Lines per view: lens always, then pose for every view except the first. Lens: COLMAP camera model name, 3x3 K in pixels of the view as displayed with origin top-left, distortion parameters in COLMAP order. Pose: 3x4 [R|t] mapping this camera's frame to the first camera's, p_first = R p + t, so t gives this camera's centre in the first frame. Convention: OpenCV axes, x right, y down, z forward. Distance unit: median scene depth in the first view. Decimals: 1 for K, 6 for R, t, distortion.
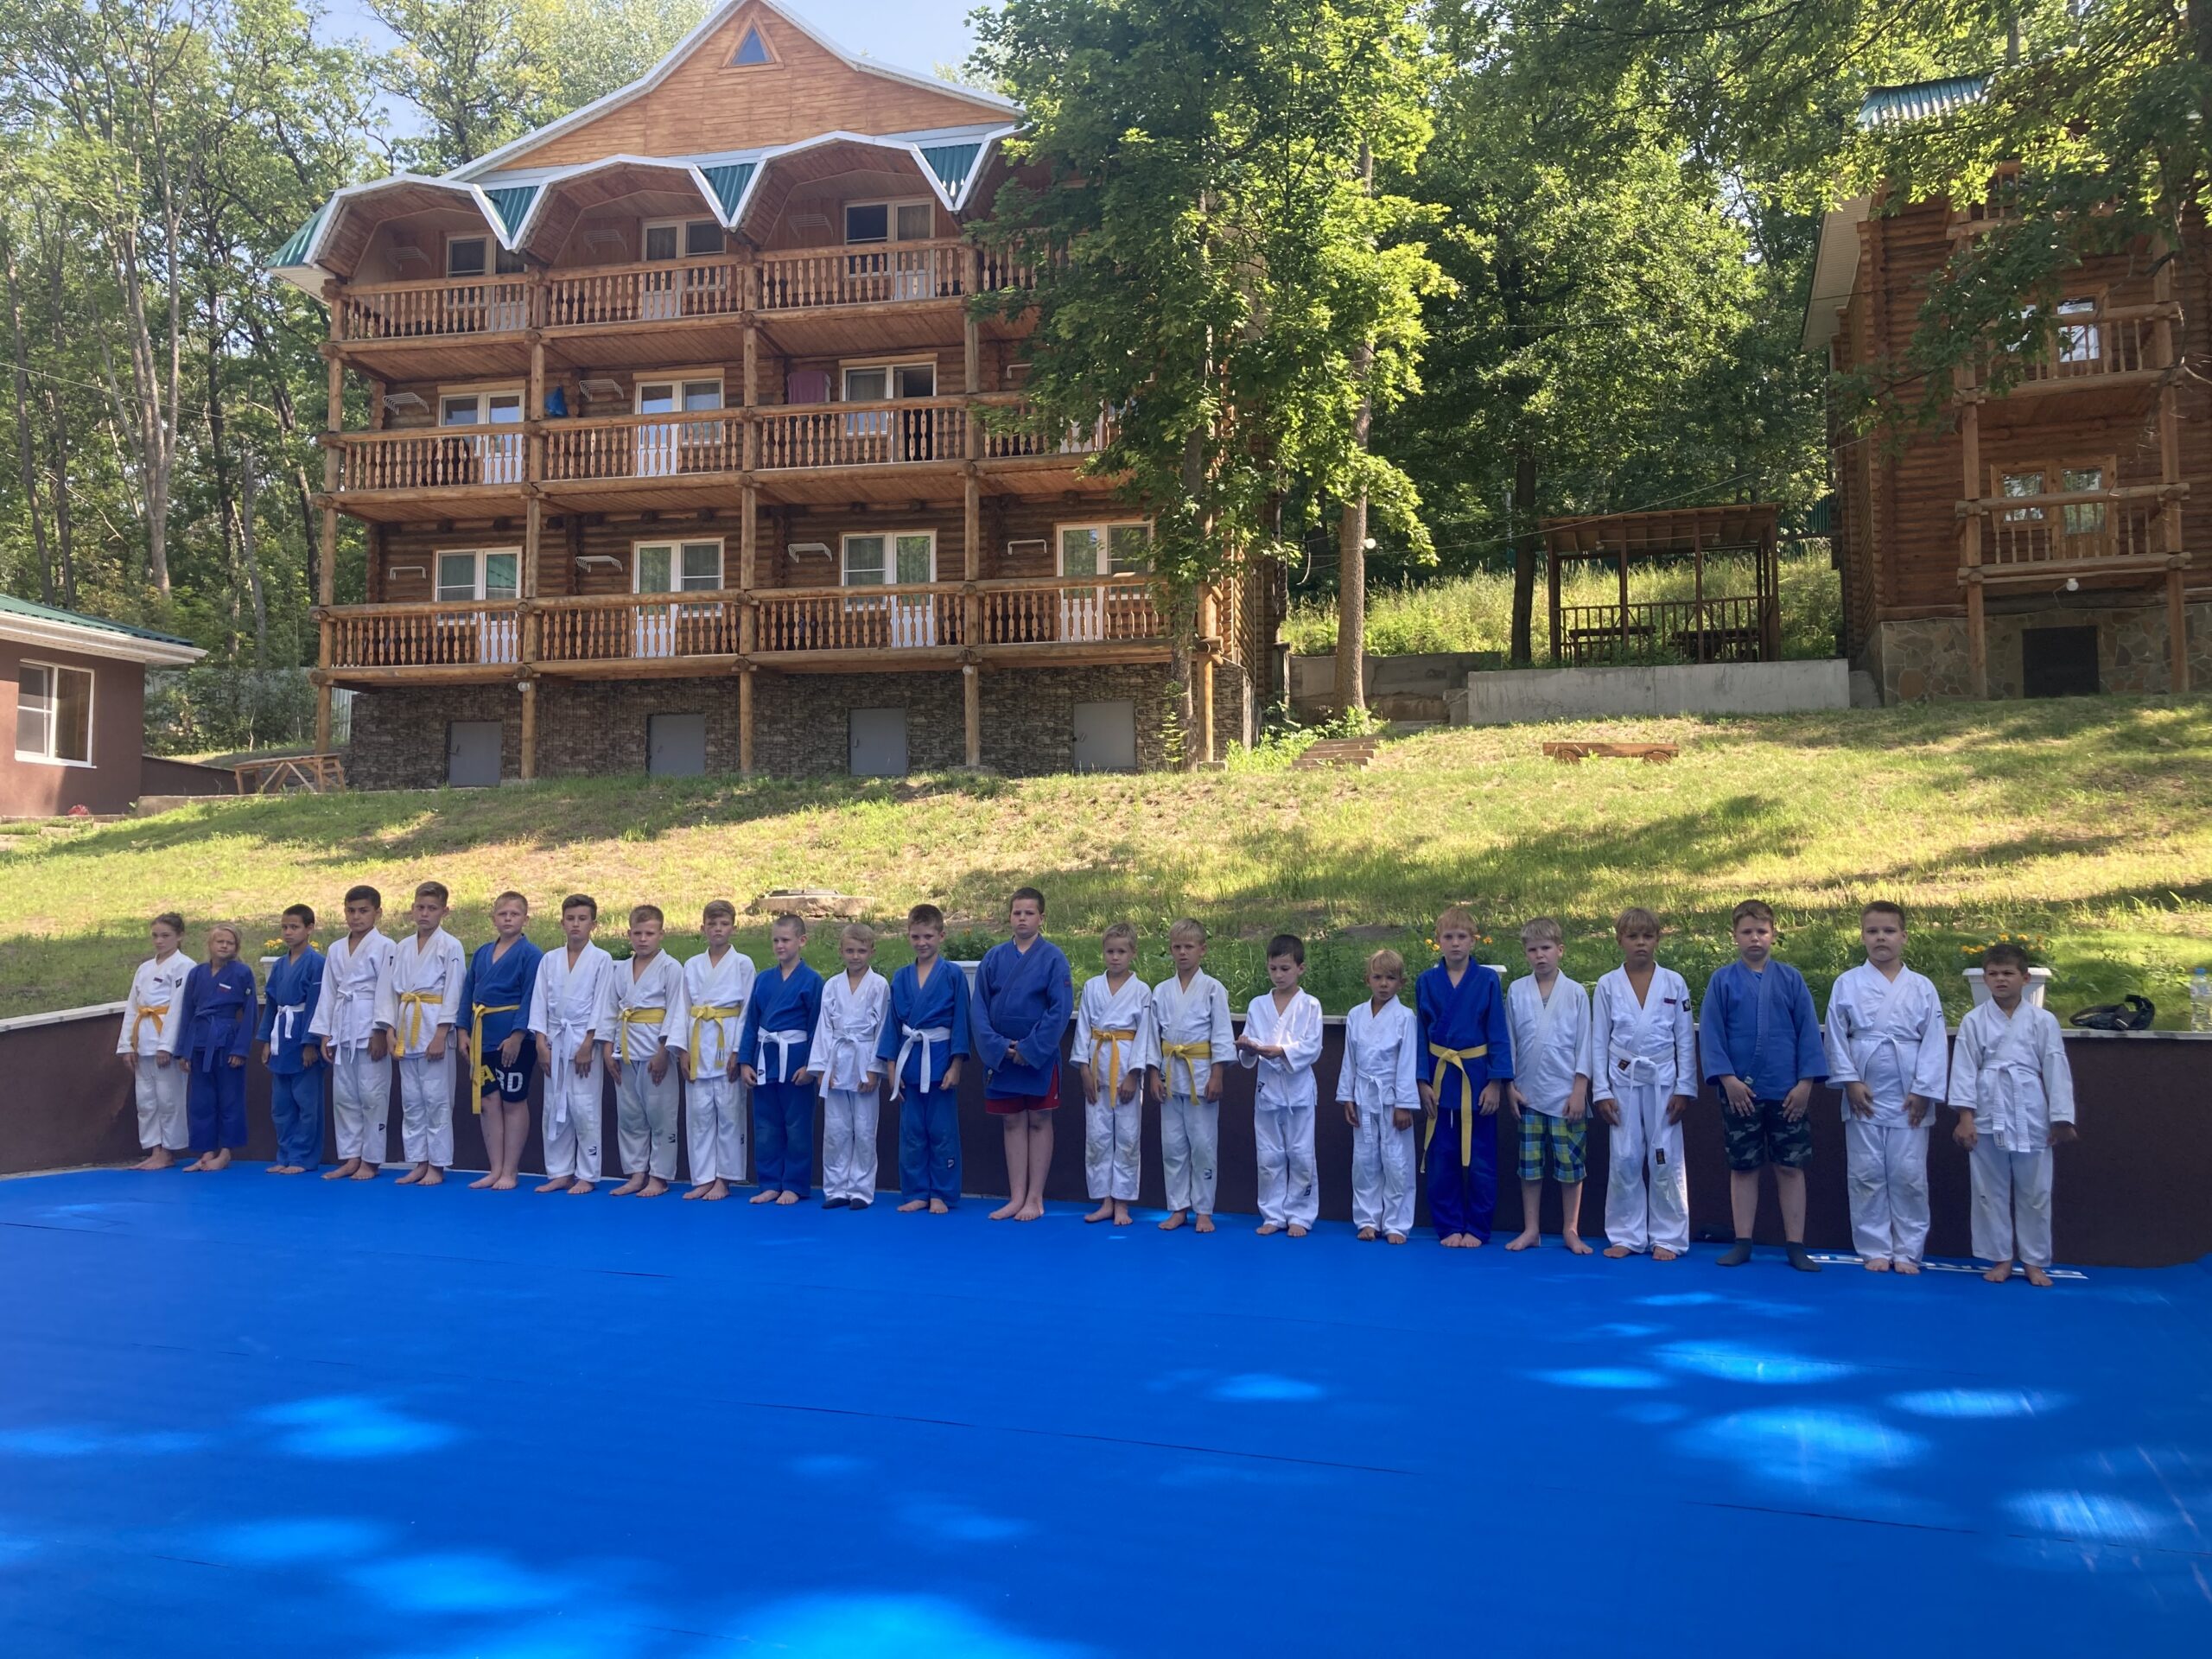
lens RADIAL K [[1748.4, 0, 1106.0], [0, 1748.4, 829.5], [0, 0, 1]] dist [0.092055, -0.128145]
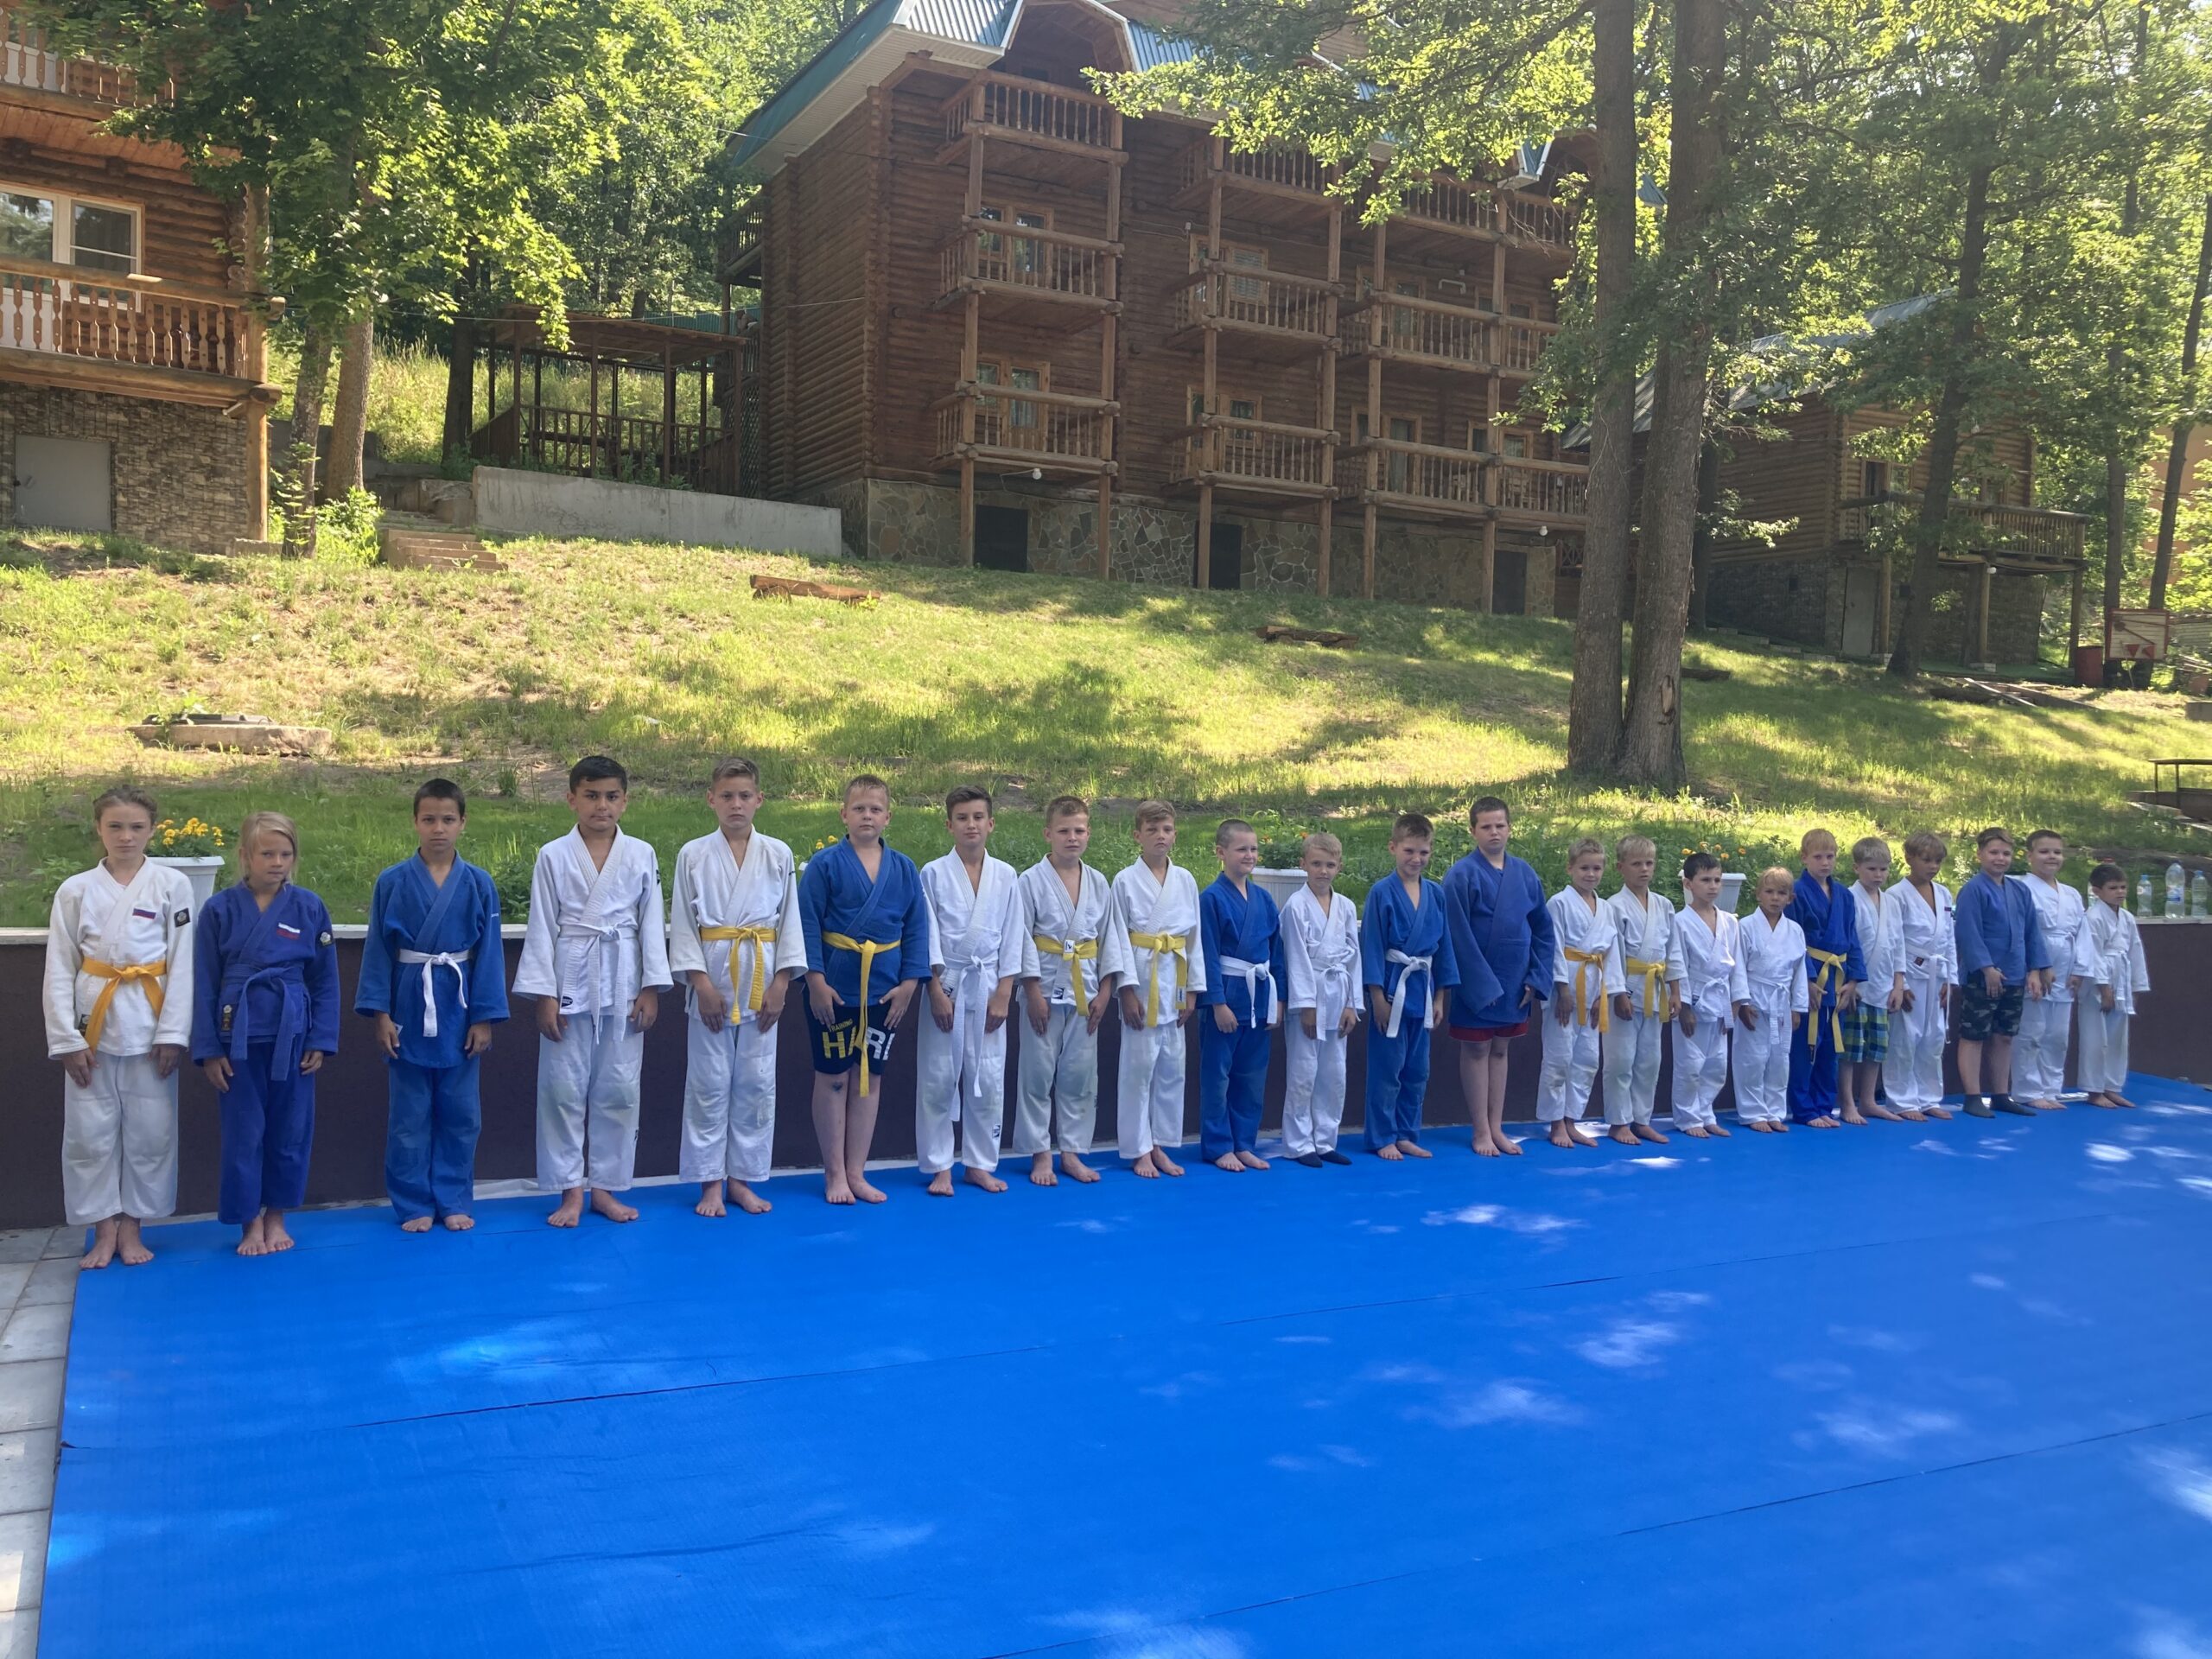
lens RADIAL K [[1748.4, 0, 1106.0], [0, 1748.4, 829.5], [0, 0, 1]] dist [0.092055, -0.128145]
pose [[0.703170, -0.002150, 0.711018, -0.804088], [-0.077878, 0.993746, 0.080024, -0.007276], [-0.706744, -0.111643, 0.698605, 0.475953]]
